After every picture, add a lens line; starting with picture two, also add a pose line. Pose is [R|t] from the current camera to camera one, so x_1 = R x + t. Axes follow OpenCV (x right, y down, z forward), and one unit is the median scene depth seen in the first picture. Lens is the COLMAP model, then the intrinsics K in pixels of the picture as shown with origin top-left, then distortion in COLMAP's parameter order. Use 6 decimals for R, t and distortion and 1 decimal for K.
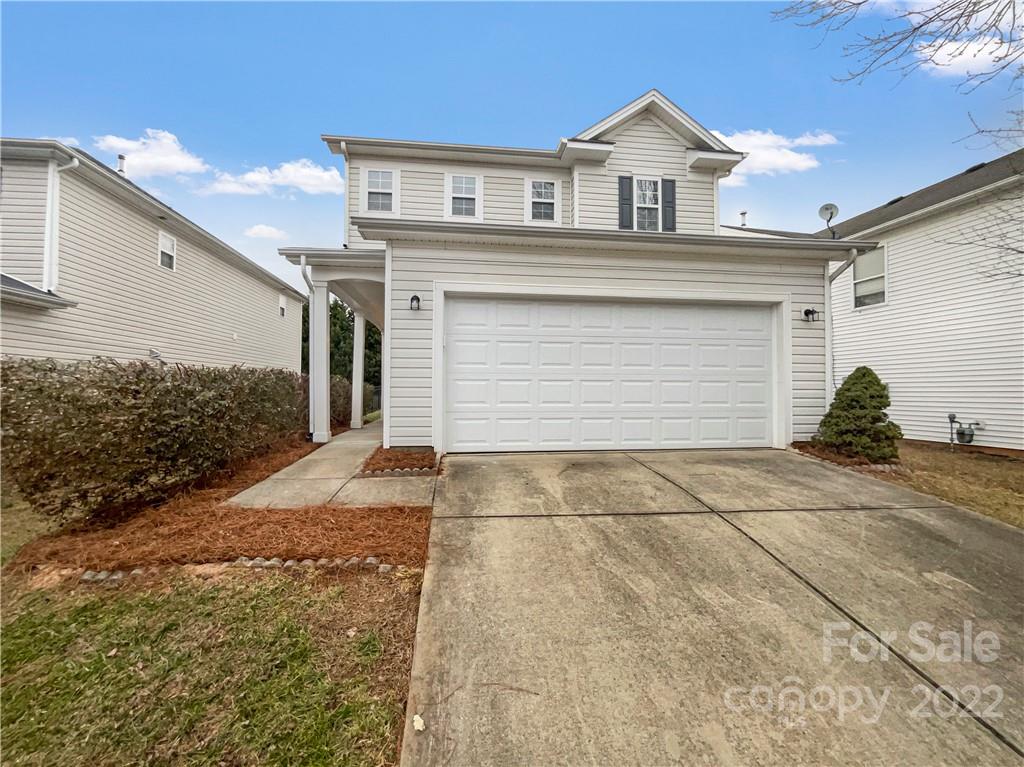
lens RADIAL K [[428.0, 0, 515.3], [0, 428.0, 370.6], [0, 0, 1]] dist [-0.001484, 0.000354]
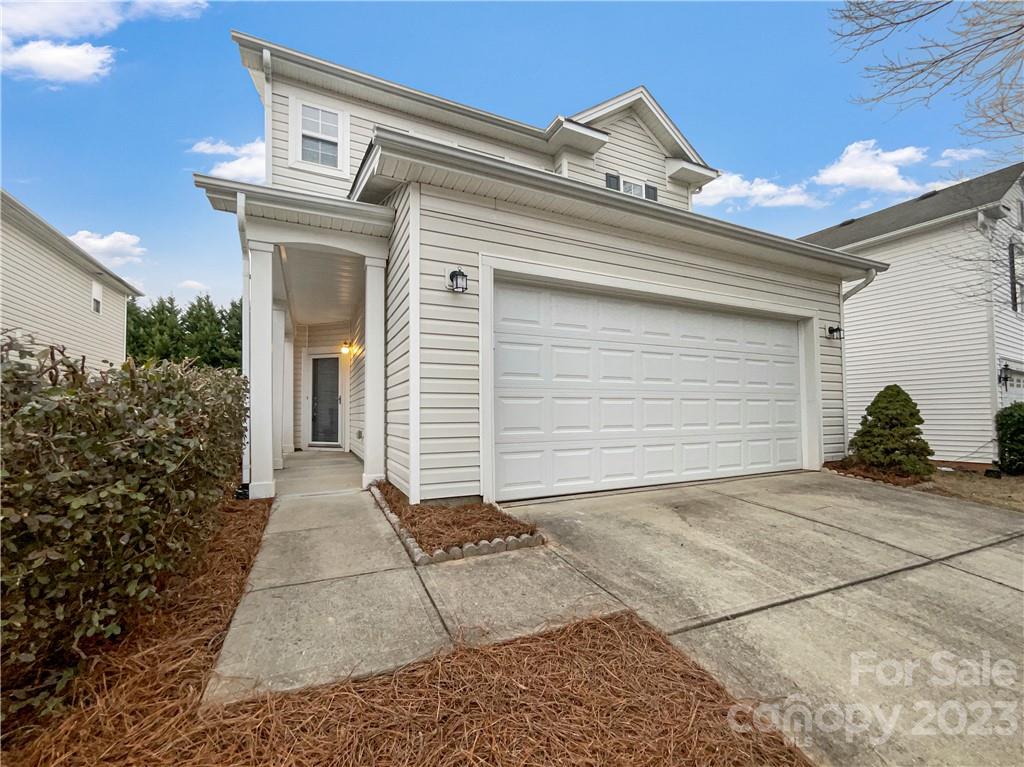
lens RADIAL K [[428.2, 0, 513.6], [0, 428.2, 390.2], [0, 0, 1]] dist [-0.000759, 0.000234]
pose [[0.946916, 0.006548, 0.321414, -0.328506], [-0.003863, 0.999952, -0.008991, 0.014571], [-0.321458, 0.007272, 0.946896, 0.305470]]
